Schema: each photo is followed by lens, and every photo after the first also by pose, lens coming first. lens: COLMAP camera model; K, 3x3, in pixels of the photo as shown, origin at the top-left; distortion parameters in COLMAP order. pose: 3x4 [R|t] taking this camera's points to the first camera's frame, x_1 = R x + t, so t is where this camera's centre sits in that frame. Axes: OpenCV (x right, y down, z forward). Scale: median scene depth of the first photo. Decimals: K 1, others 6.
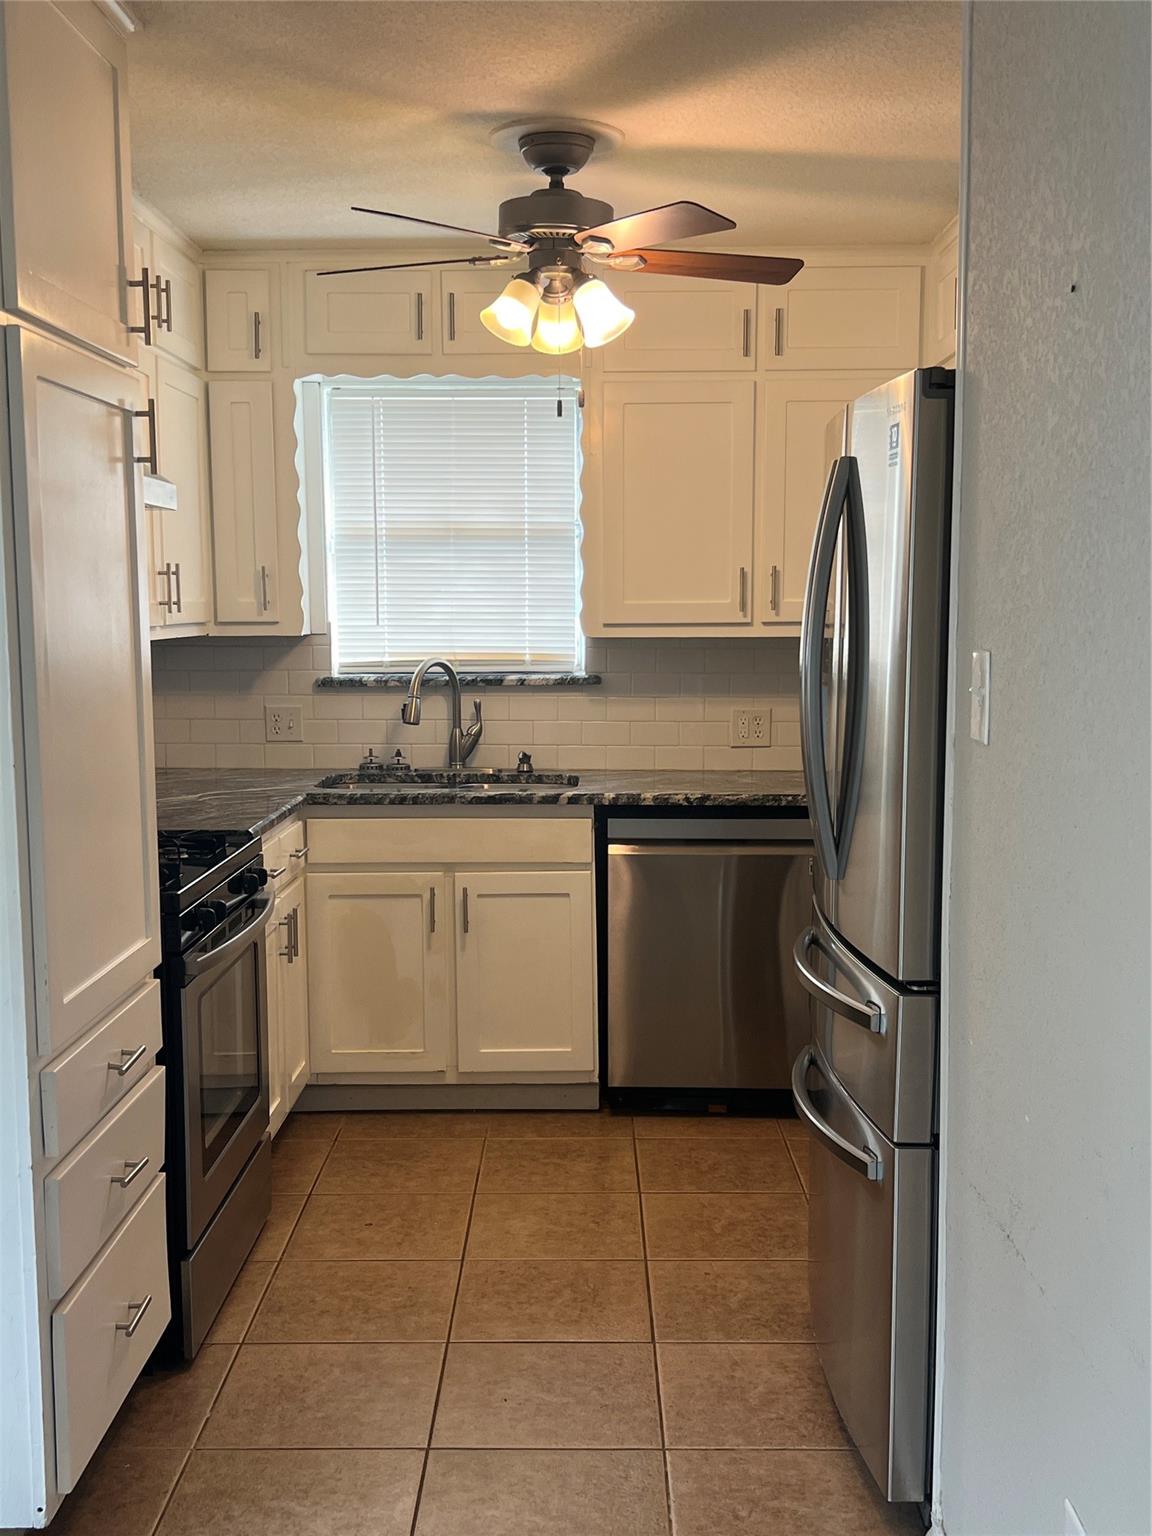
lens RADIAL K [[1608.6, 0, 578.7], [0, 1608.6, 770.2], [0, 0, 1]] dist [-0.001753, 0.000000]
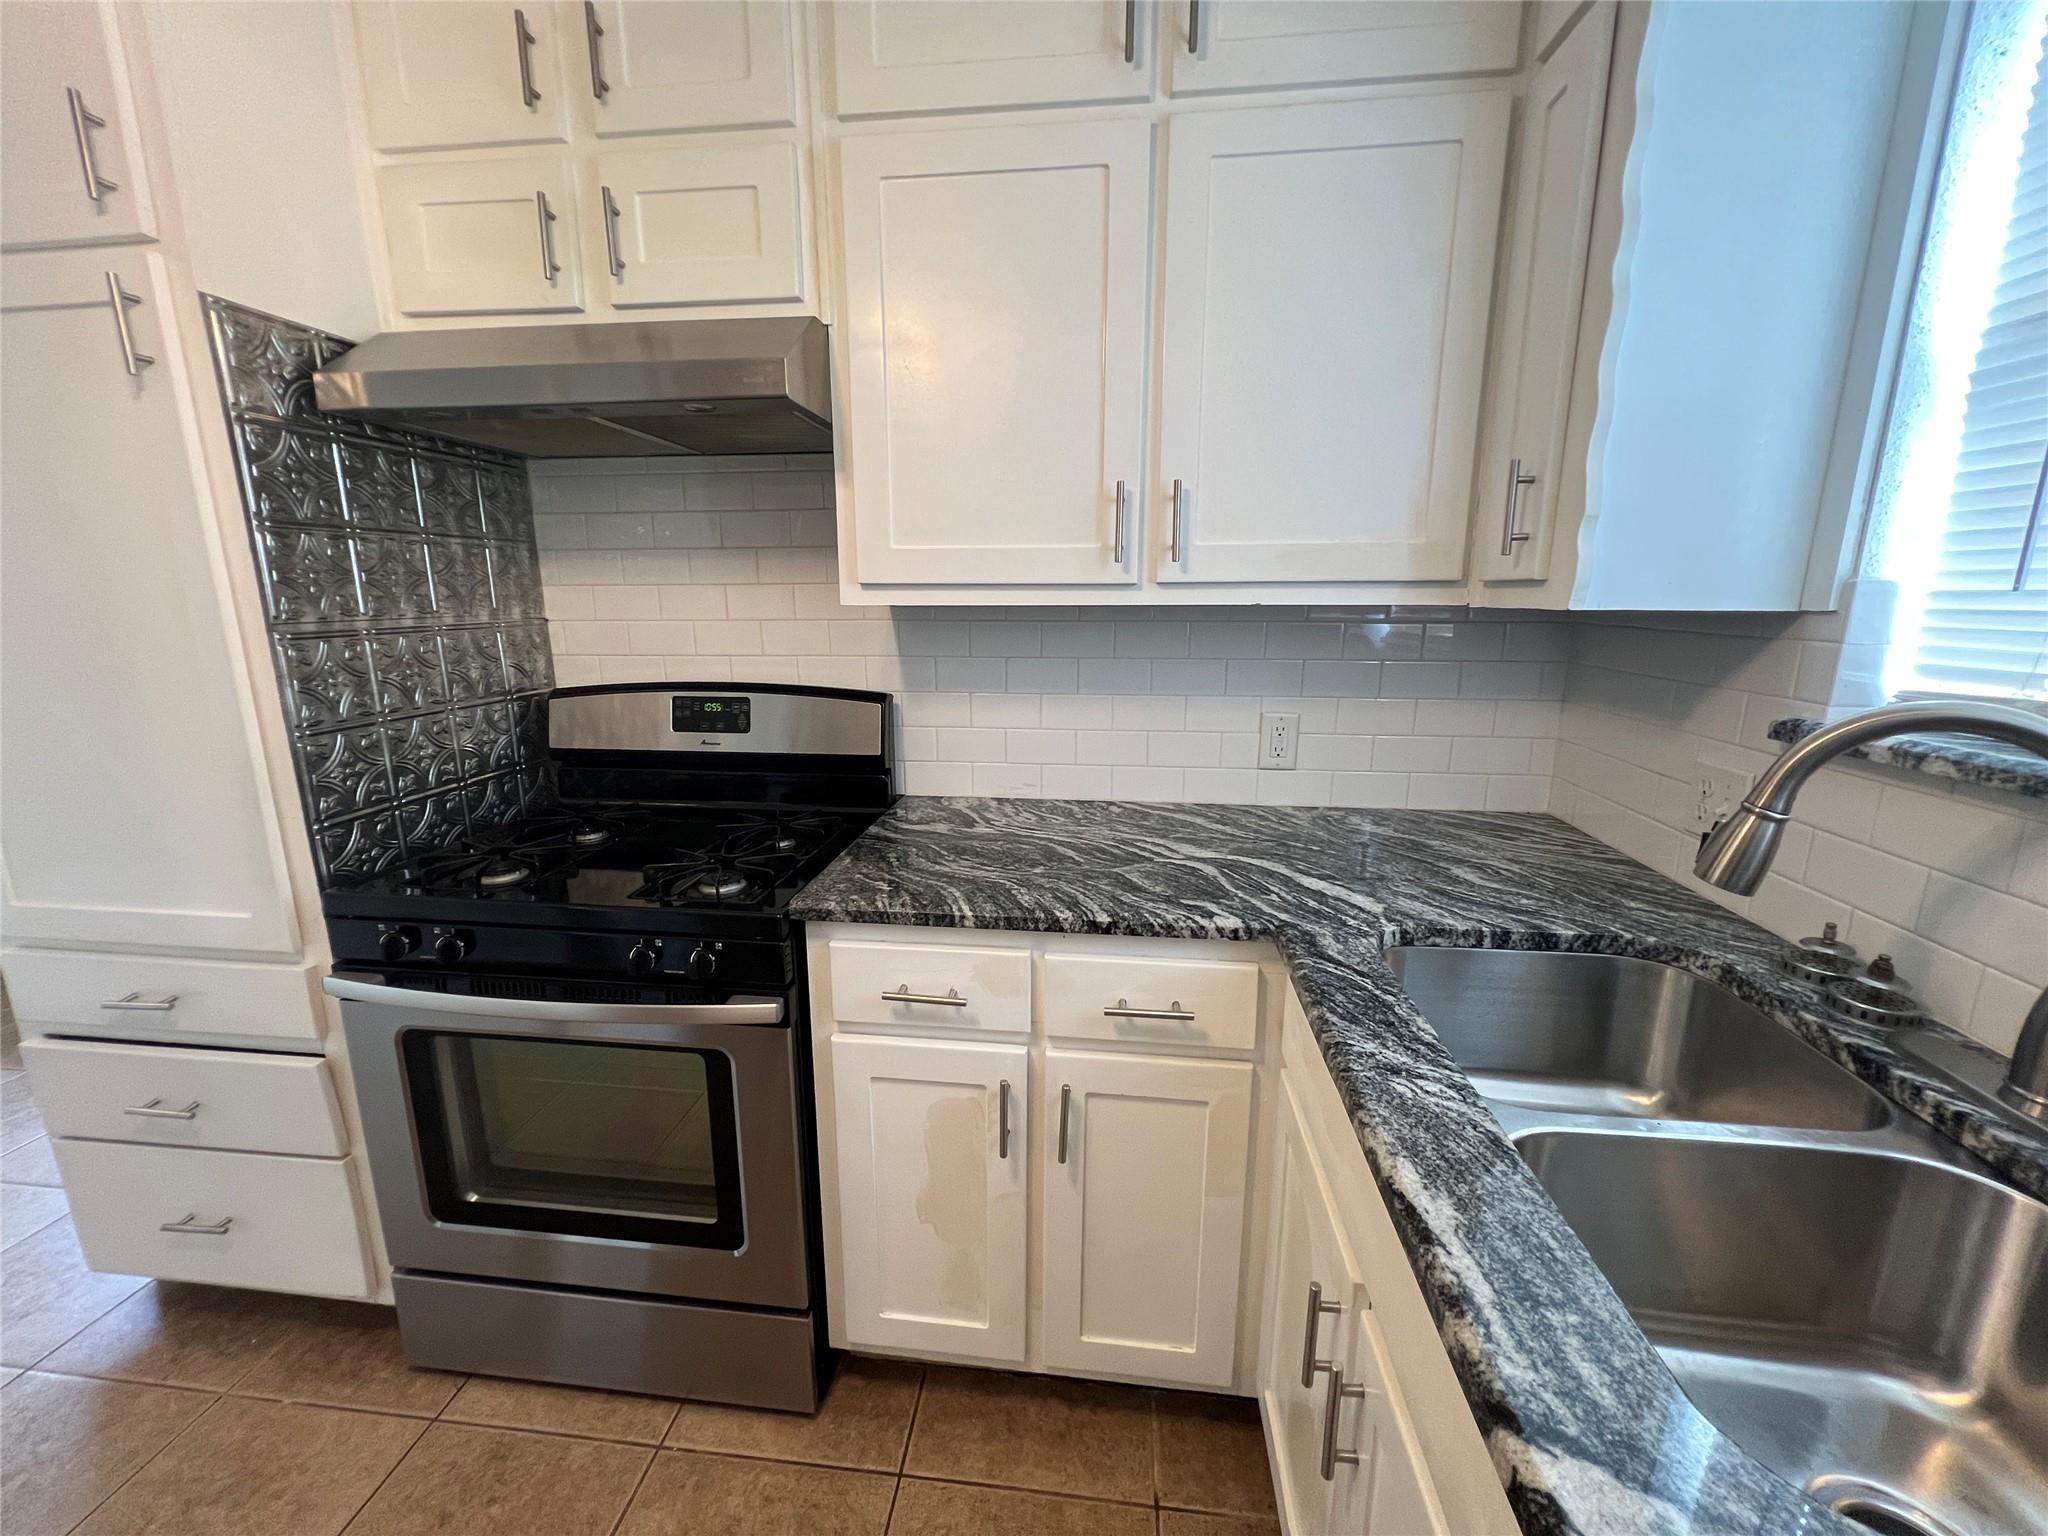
lens RADIAL K [[820.6, 0, 1021.2], [0, 820.6, 769.1], [0, 0, 1]] dist [0.000425, -0.001158]
pose [[-0.110577, 0.212940, -0.970788, 0.069904], [-0.101338, 0.969272, 0.224150, -0.072450], [0.988688, 0.123163, -0.085600, 0.827140]]
